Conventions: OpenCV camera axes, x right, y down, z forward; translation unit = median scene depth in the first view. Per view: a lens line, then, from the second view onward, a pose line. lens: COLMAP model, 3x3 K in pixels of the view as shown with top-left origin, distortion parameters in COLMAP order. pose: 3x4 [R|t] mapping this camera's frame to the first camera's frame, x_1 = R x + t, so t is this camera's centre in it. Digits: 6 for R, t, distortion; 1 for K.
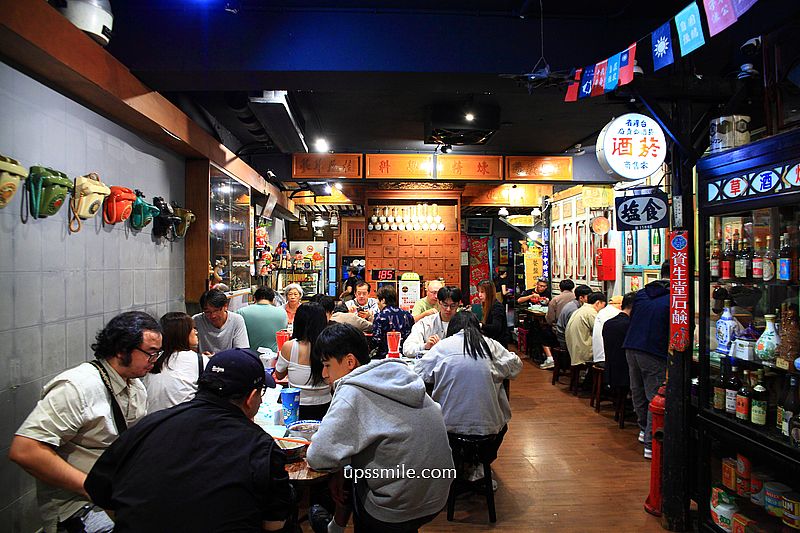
lens RADIAL K [[553.2, 0, 400.0], [0, 553.2, 266.5], [0, 0, 1]] dist [-0.076457, 0.056267]
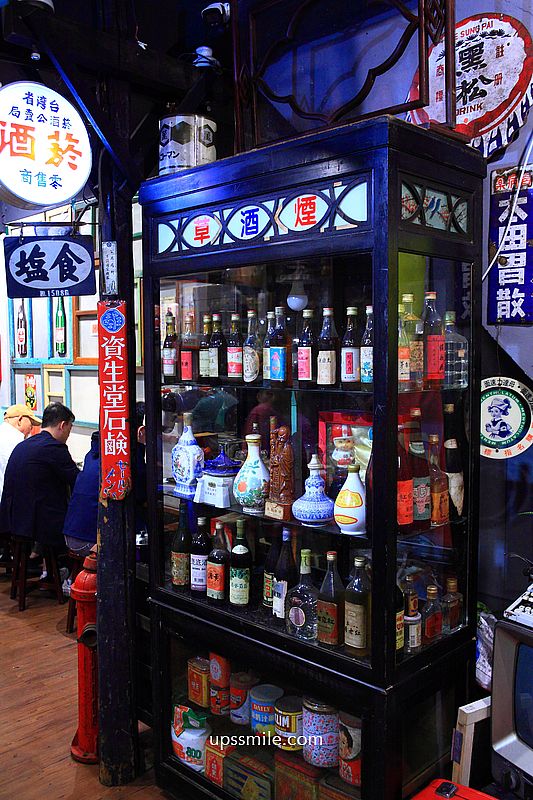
lens RADIAL K [[712.9, 0, 266.5], [0, 712.9, 400.0], [0, 0, 1]] dist [-0.045156, 0.006948]
pose [[0.739402, -0.045641, 0.671716, 0.050539], [0.007363, 0.998188, 0.059719, -0.000969], [-0.673224, -0.039211, 0.738398, 0.142474]]
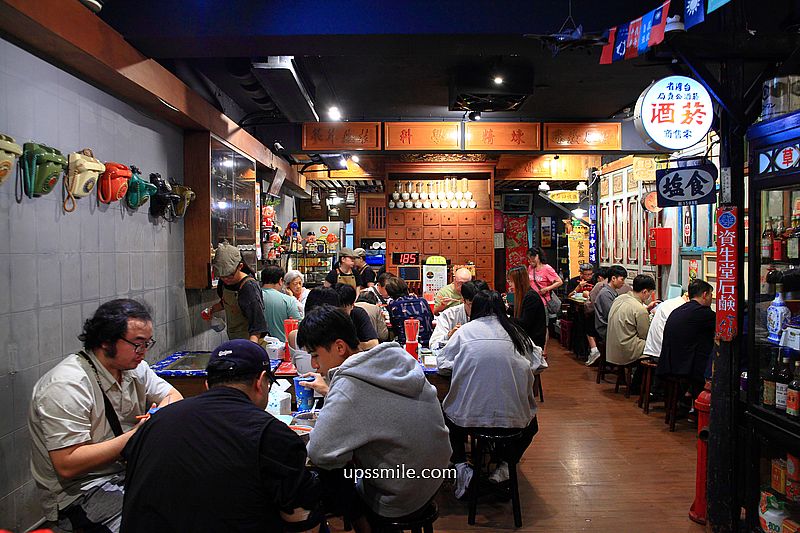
lens RADIAL K [[641.6, 0, 400.0], [0, 641.6, 266.5], [0, 0, 1]] dist [-0.025729, 0.008277]
pose [[0.998865, -0.001528, -0.047601, 0.011893], [0.002698, 0.999695, 0.024536, 0.002483], [0.047549, -0.024637, 0.998565, -0.035162]]
